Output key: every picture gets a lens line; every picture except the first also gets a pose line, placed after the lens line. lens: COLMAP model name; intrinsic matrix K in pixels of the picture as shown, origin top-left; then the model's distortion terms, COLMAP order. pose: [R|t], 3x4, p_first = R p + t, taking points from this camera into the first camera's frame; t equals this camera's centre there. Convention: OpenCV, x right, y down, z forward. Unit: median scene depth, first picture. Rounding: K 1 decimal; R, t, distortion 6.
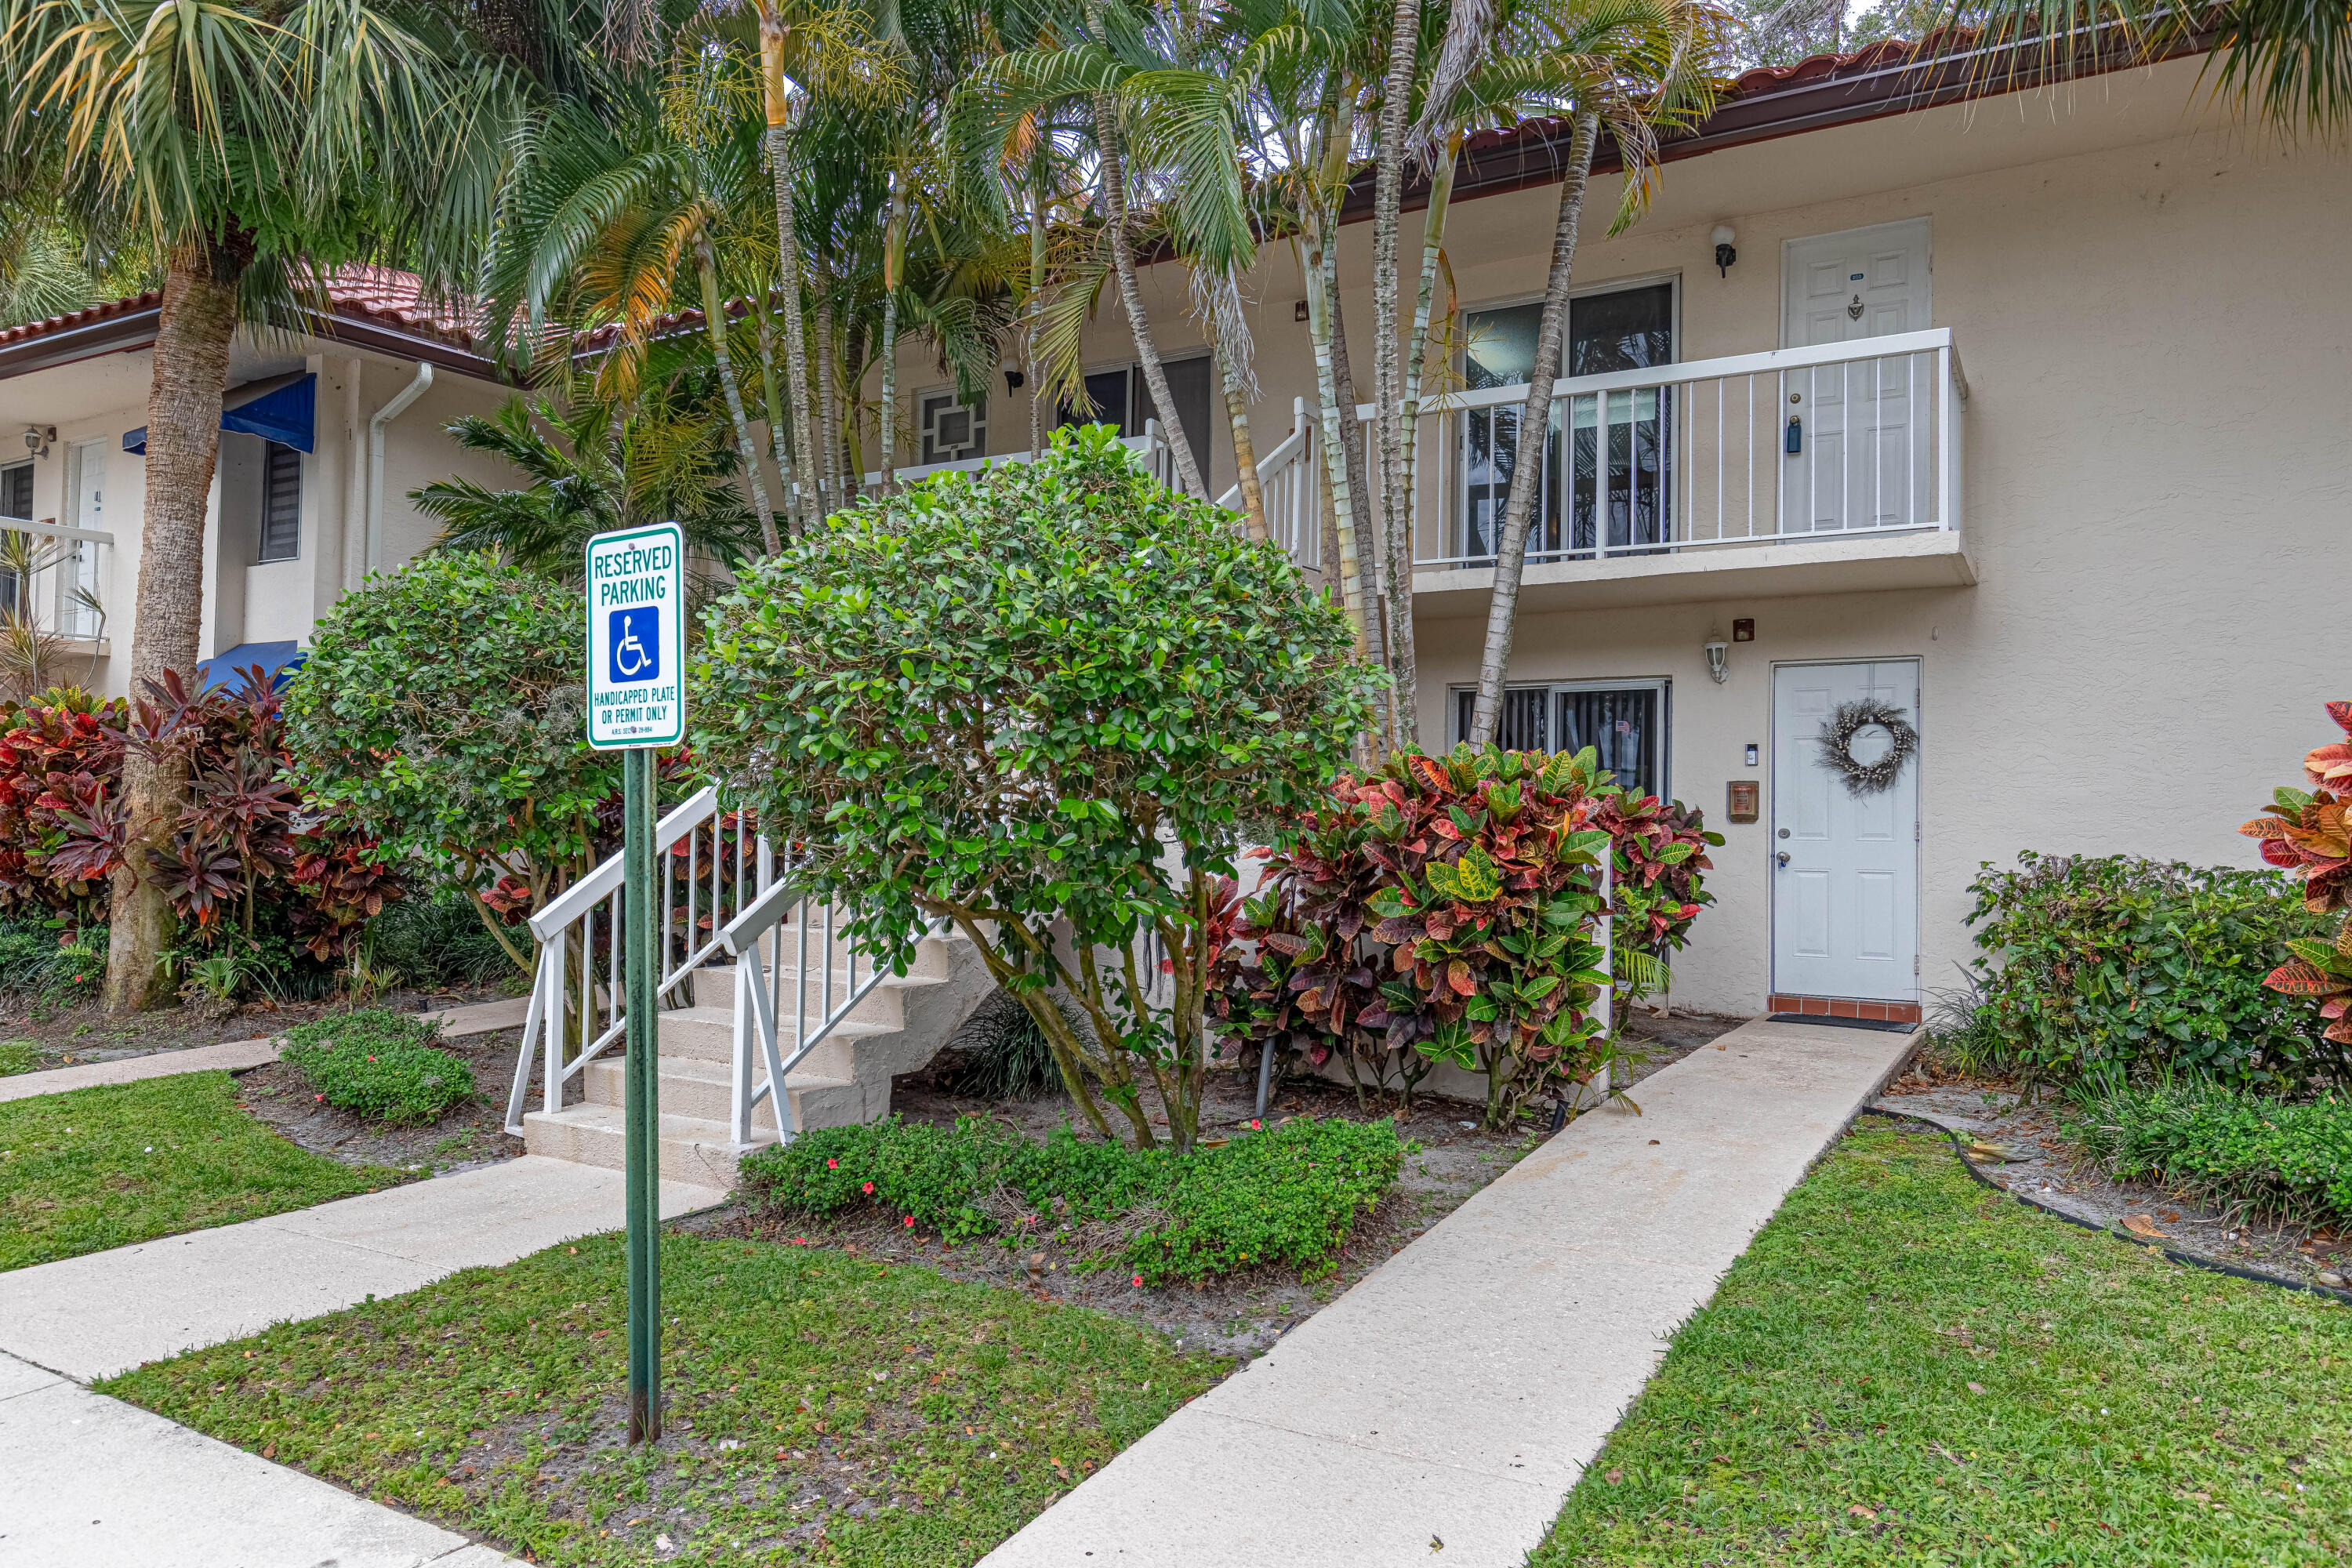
lens RADIAL K [[1528.9, 0, 1176.0], [0, 1528.9, 784.0], [0, 0, 1]] dist [-0.000816, -0.000471]
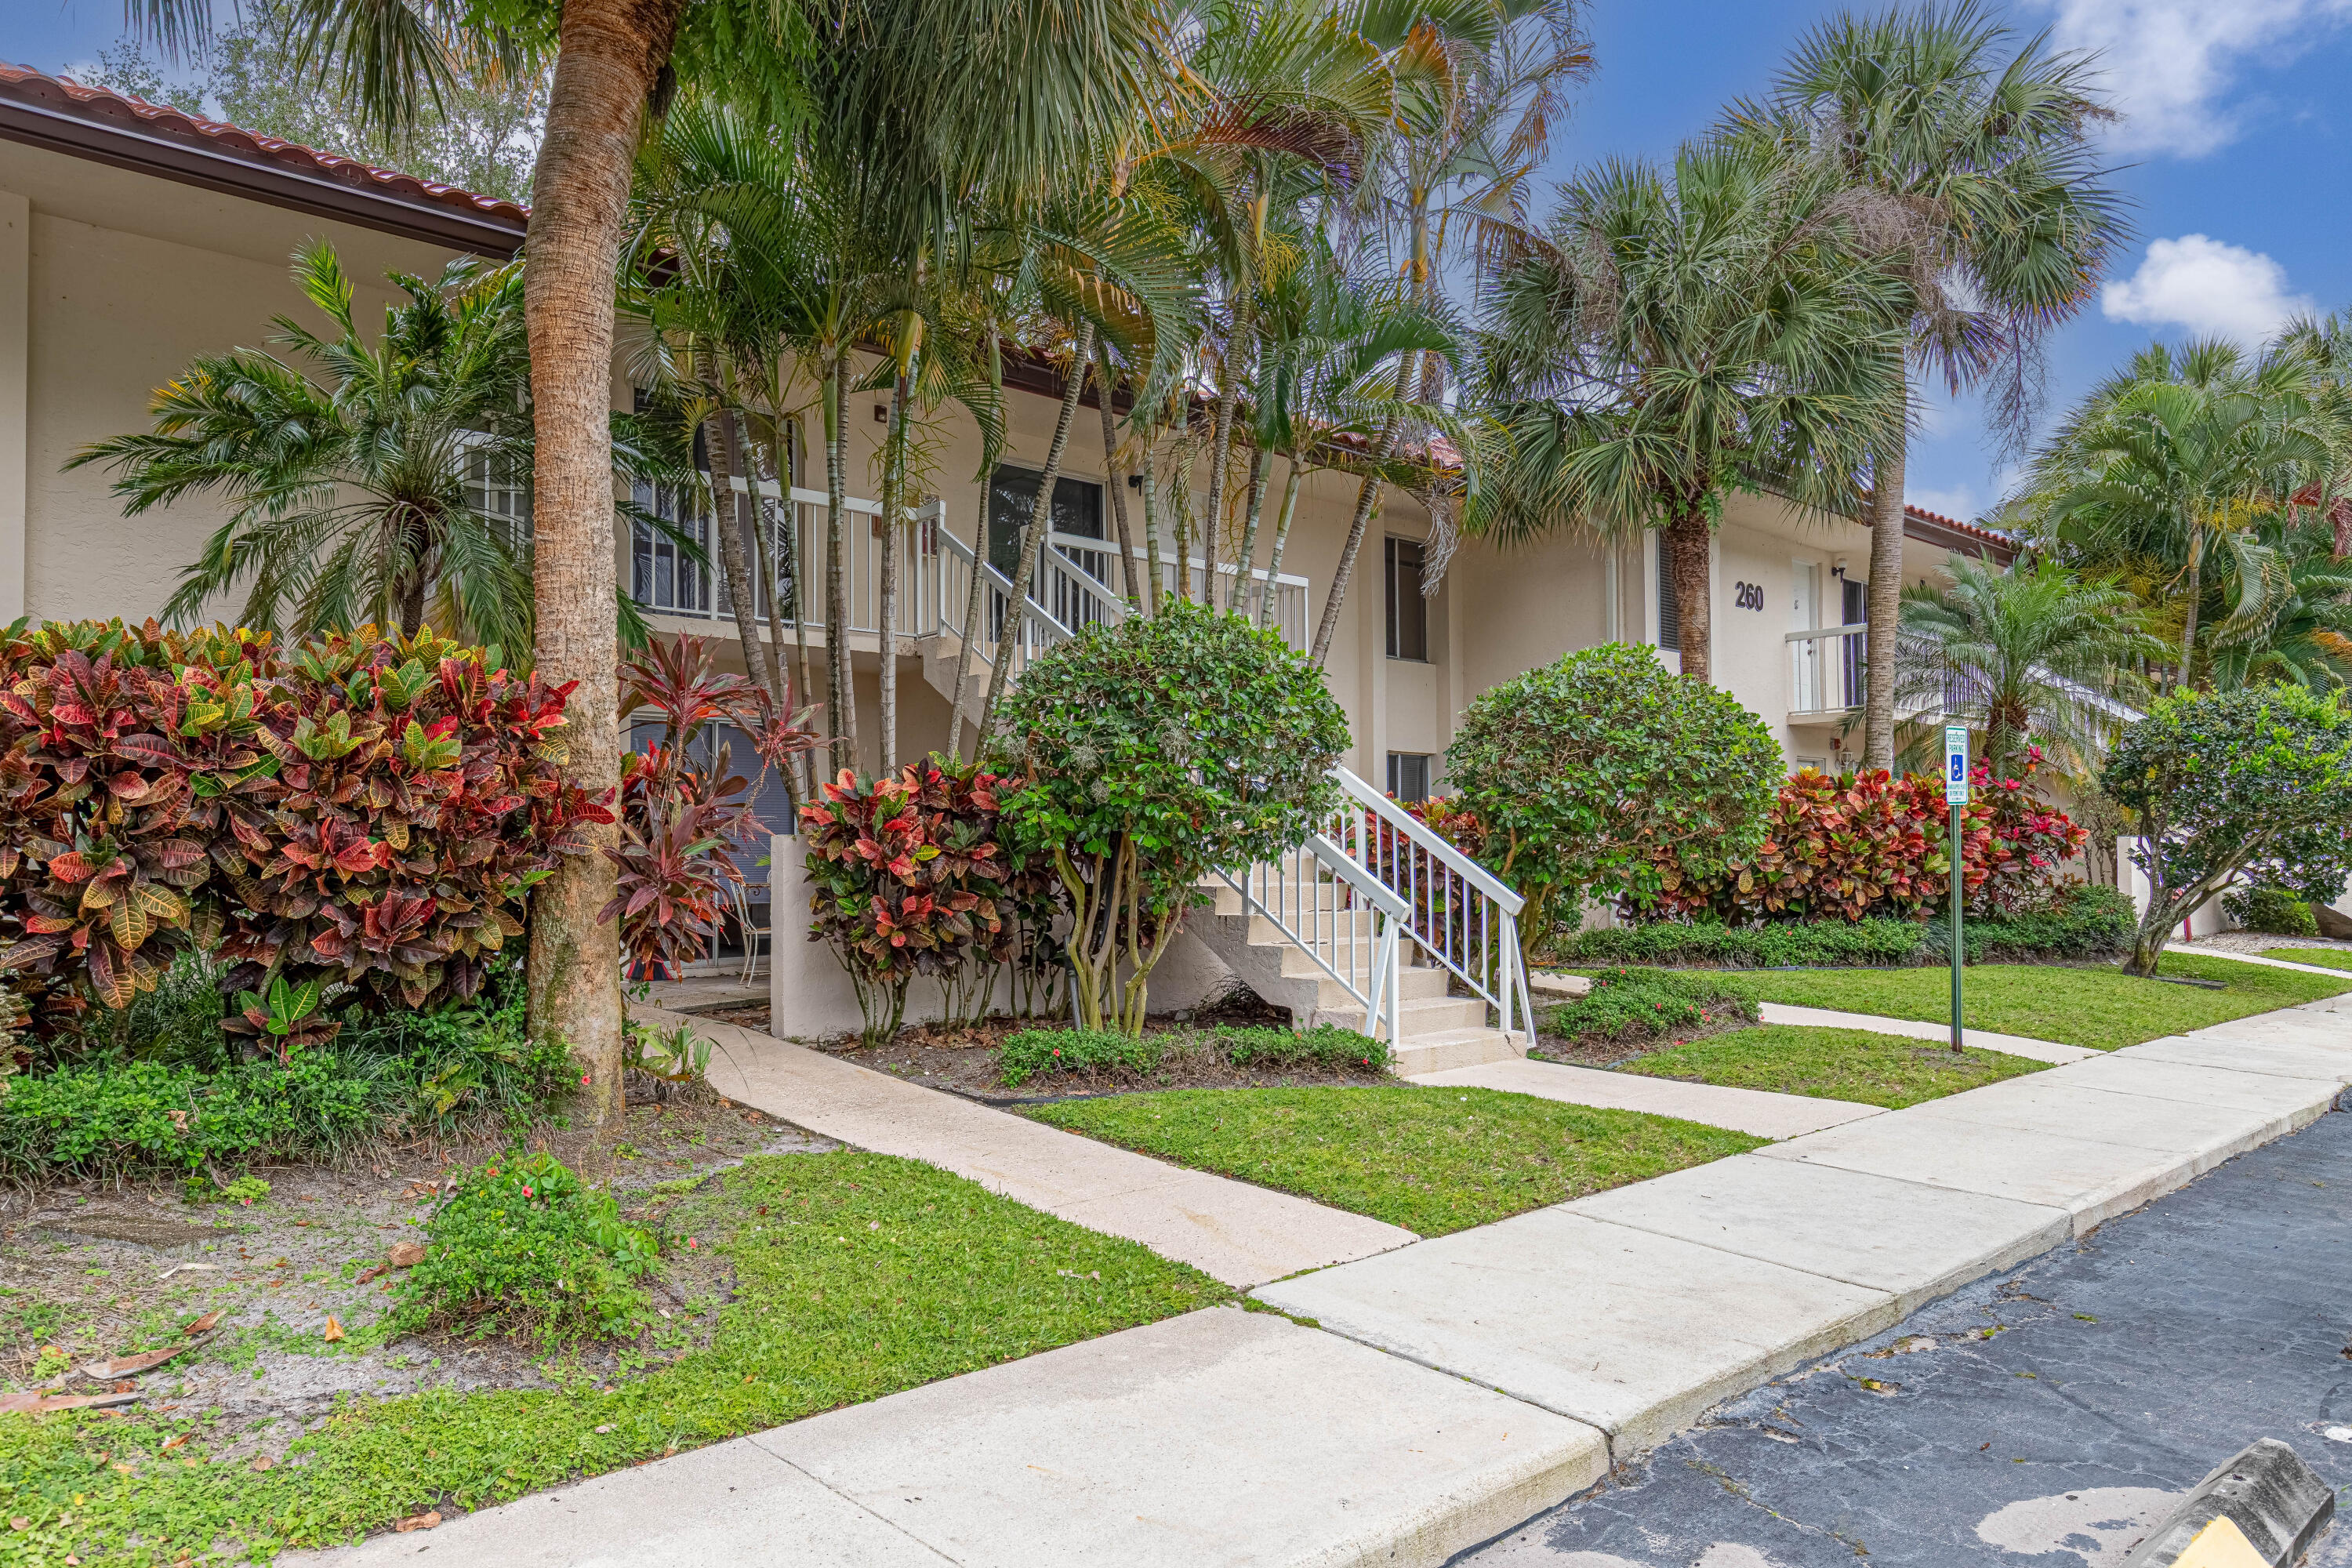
lens RADIAL K [[1528.9, 0, 1176.0], [0, 1528.9, 784.0], [0, 0, 1]] dist [-0.000816, -0.000471]
pose [[0.295488, 0.022416, 0.955083, -1.226350], [-0.003857, 0.999745, -0.022270, 0.003040], [-0.955339, 0.002896, 0.295499, 0.533559]]
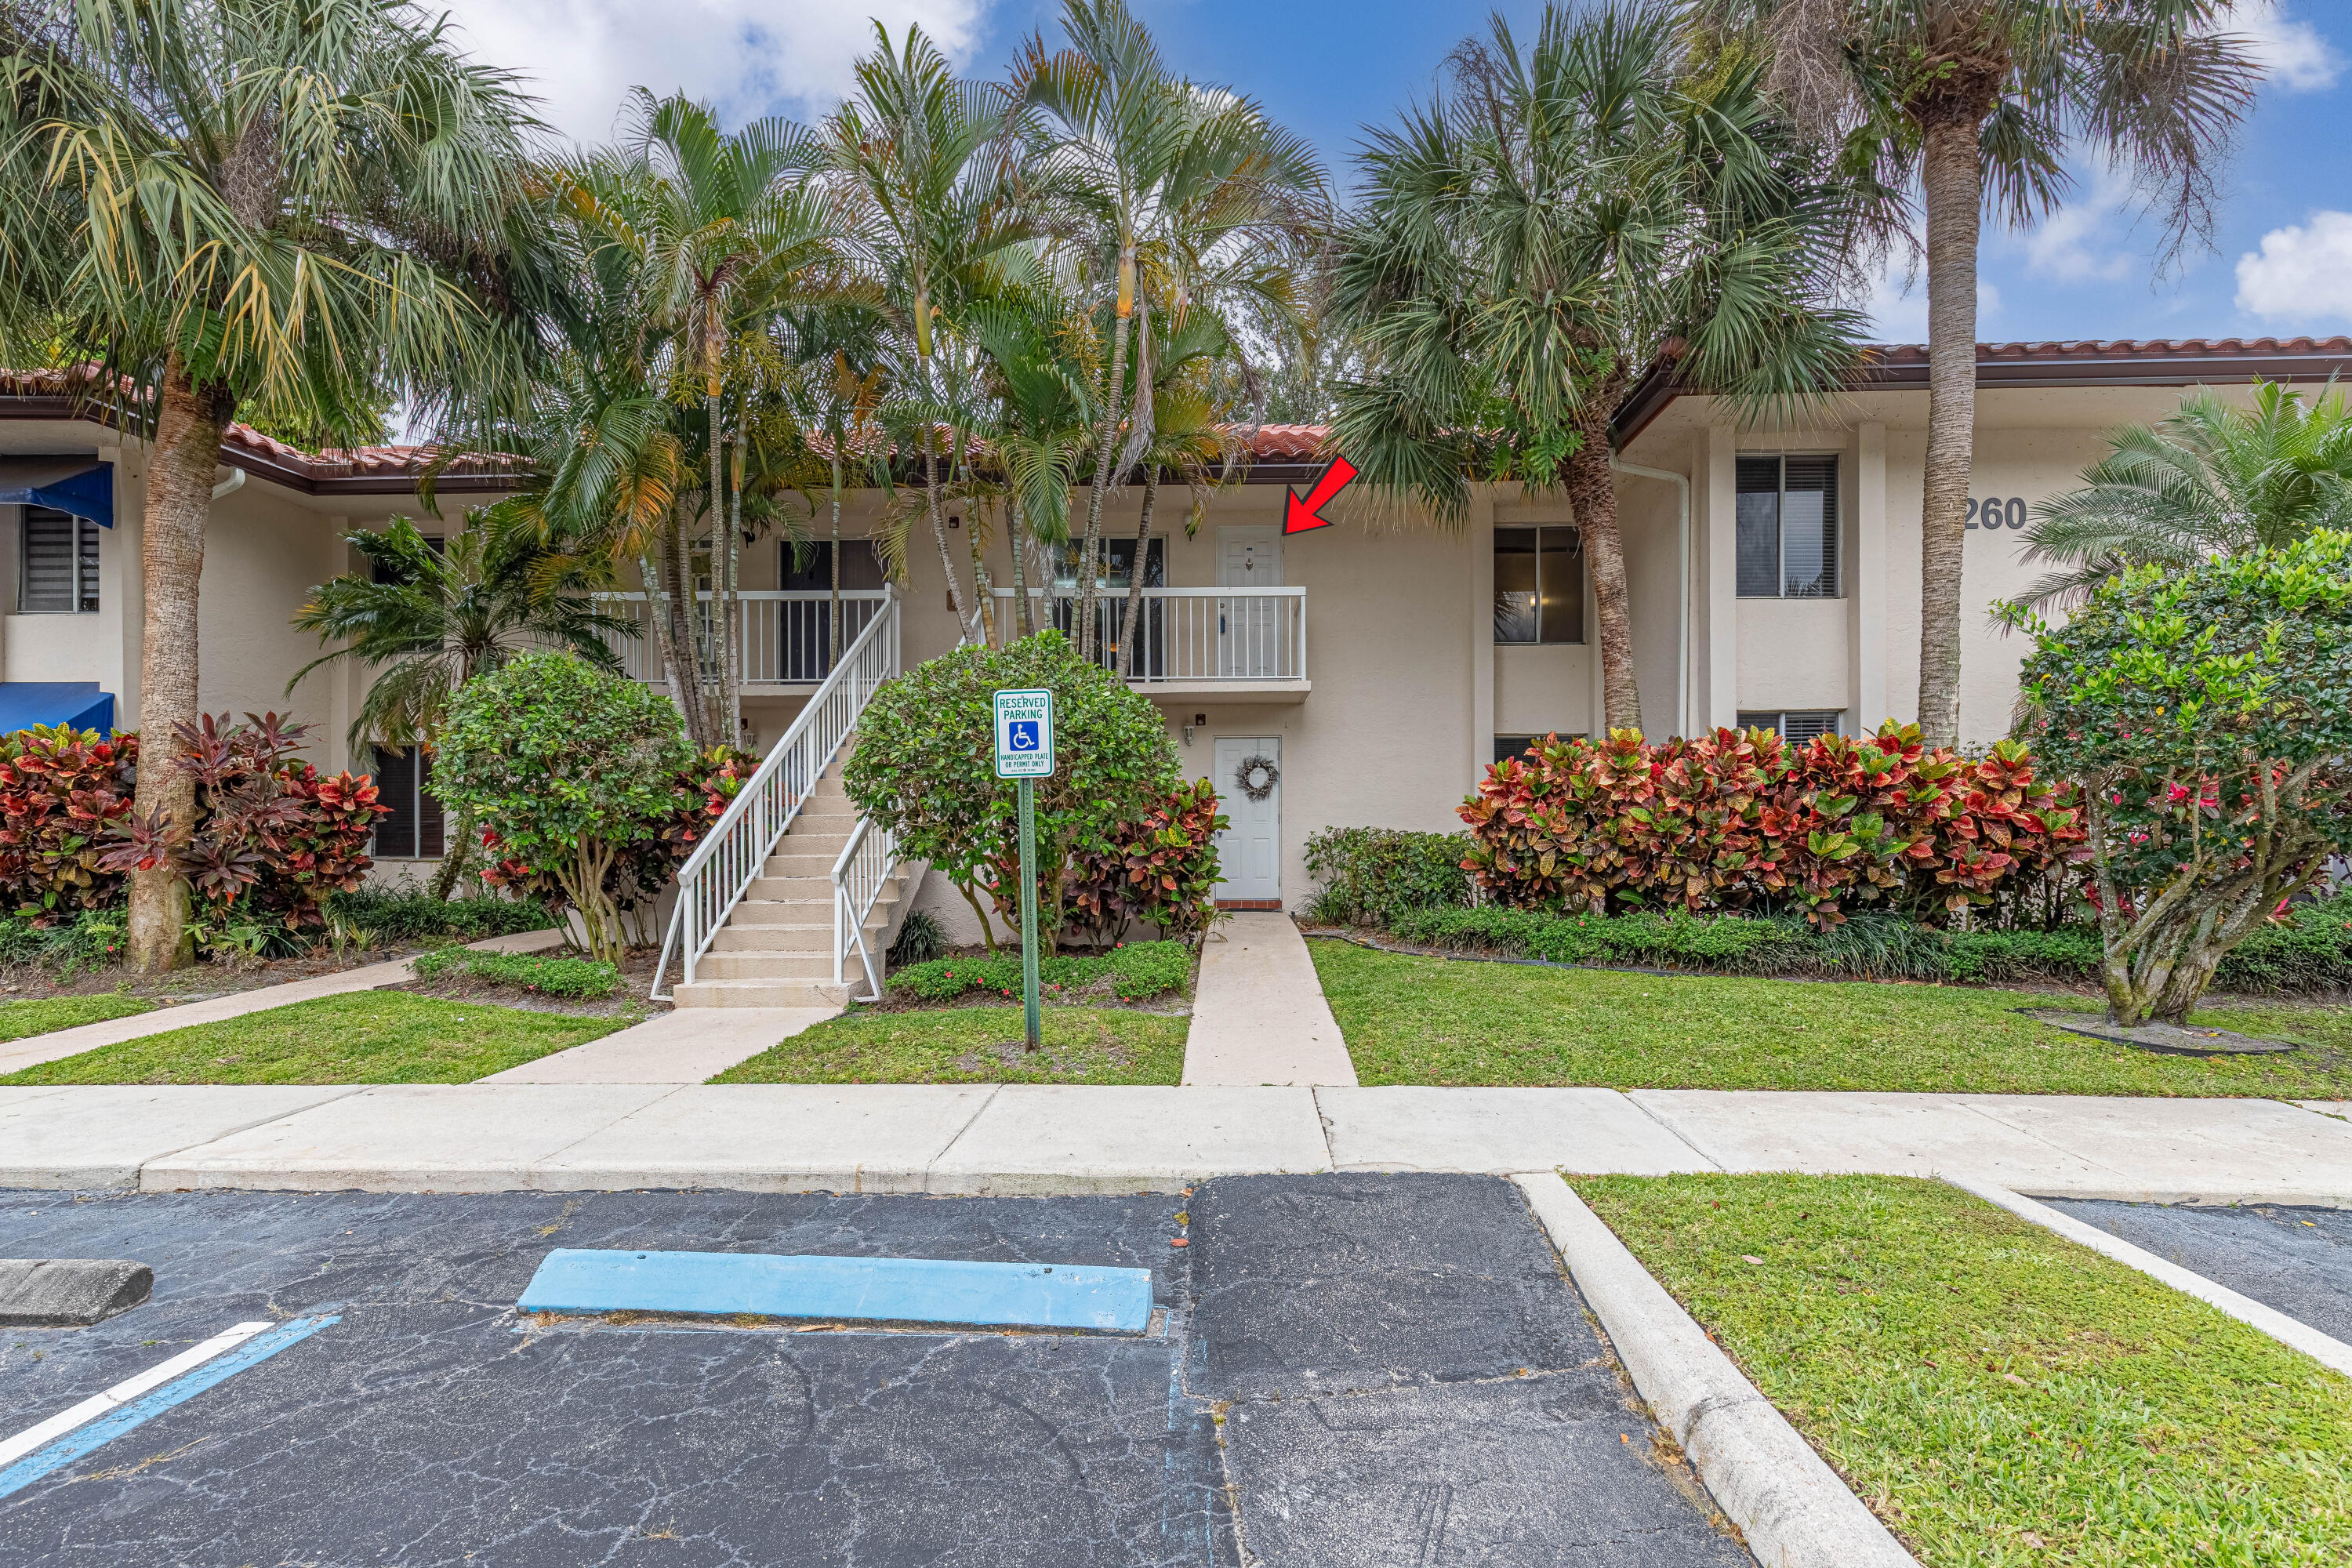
lens RADIAL K [[1085.9, 0, 1185.7], [0, 1085.9, 808.9], [0, 0, 1]] dist [0.000747, 0.000085]
pose [[0.873332, -0.007808, 0.487062, -0.378919], [0.005021, 0.999963, 0.007028, 0.006569], [-0.487099, -0.003693, 0.873339, -0.262582]]
